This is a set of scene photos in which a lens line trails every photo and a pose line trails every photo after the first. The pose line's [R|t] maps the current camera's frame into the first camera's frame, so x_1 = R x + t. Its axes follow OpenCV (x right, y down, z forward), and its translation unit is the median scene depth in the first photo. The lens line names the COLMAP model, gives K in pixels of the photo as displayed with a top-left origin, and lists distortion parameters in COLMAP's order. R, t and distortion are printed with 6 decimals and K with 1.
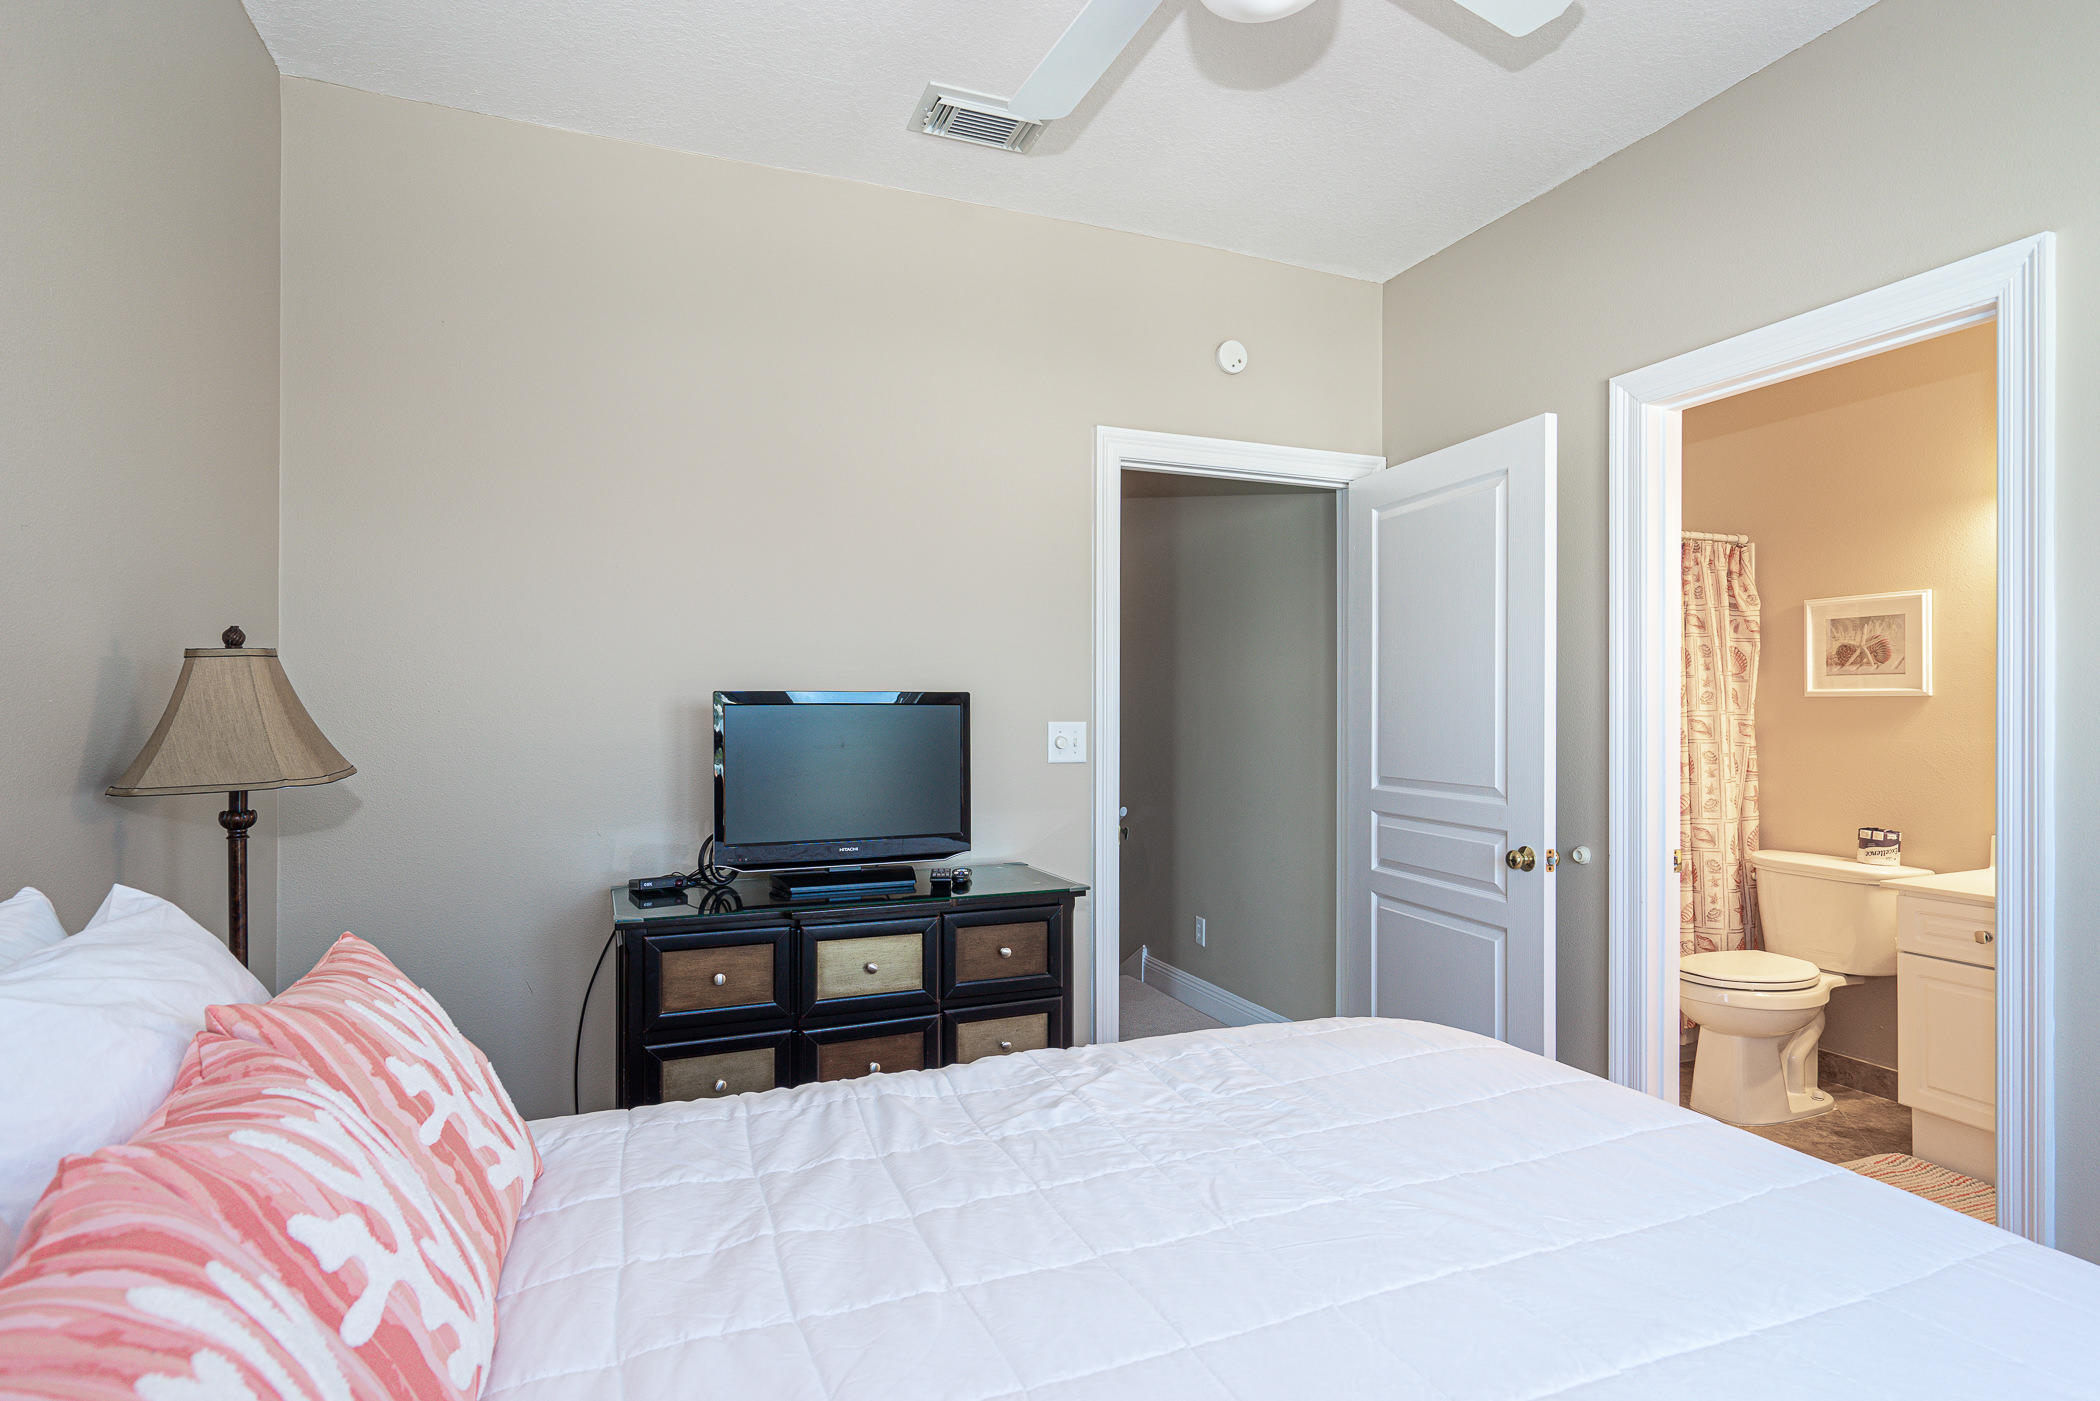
lens RADIAL K [[1065.1, 0, 1054.3], [0, 1065.1, 709.4], [0, 0, 1]] dist [0.002778, 0.001151]
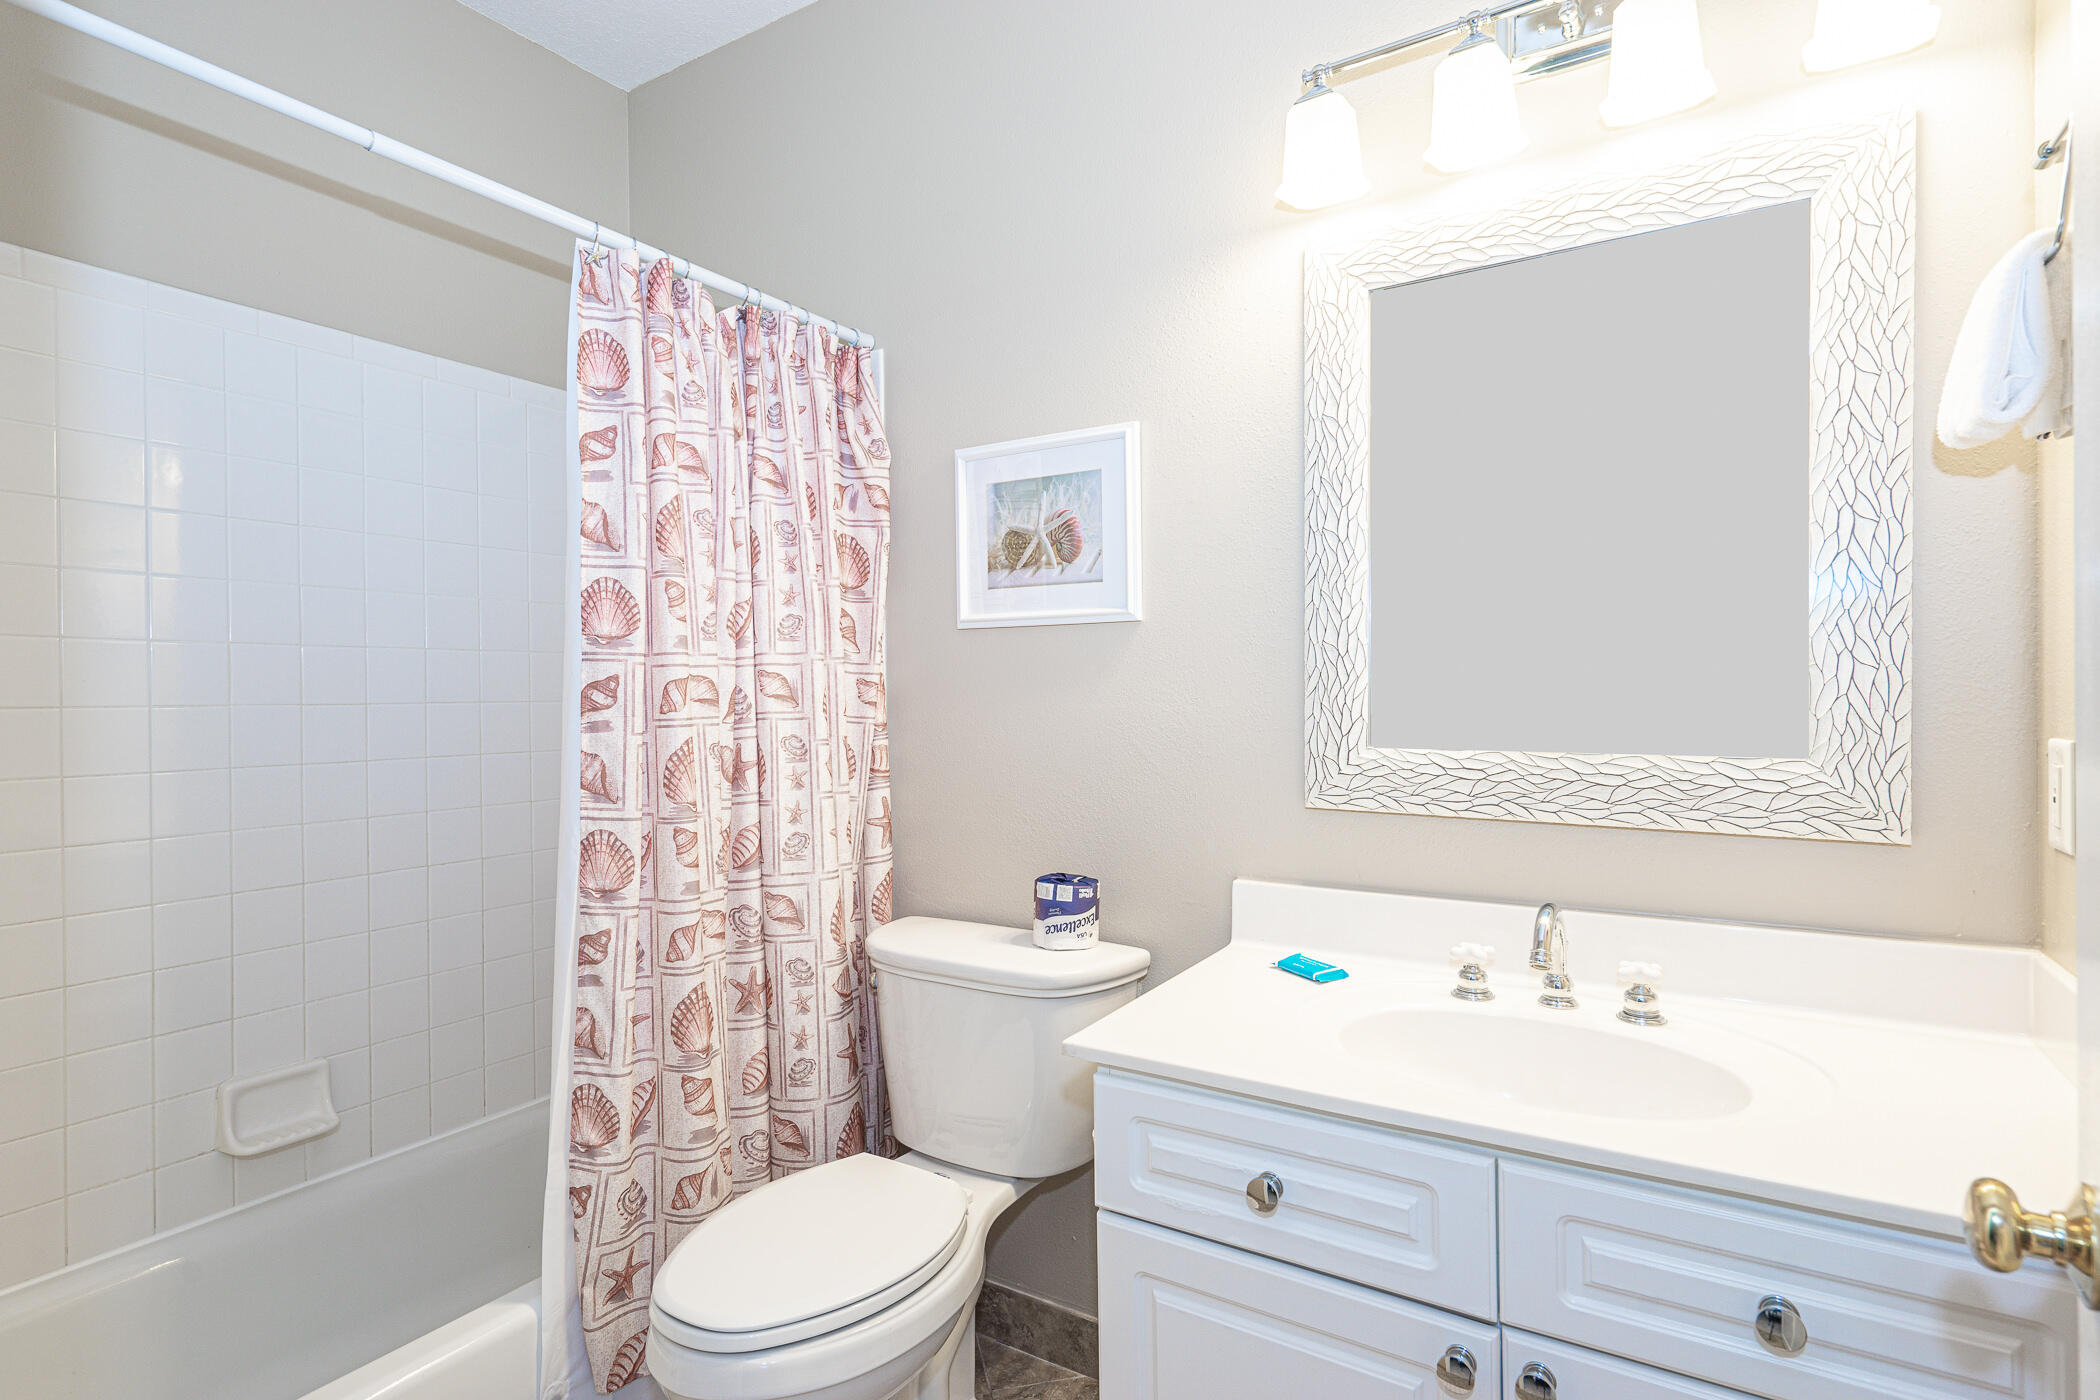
lens RADIAL K [[1038.2, 0, 1054.7], [0, 1038.2, 701.3], [0, 0, 1]] dist [0.001127, 0.001506]
pose [[0.805918, -0.013366, 0.591876, 0.430115], [0.010524, 0.999911, 0.008251, 0.020813], [-0.591934, -0.000421, 0.805987, 0.545459]]
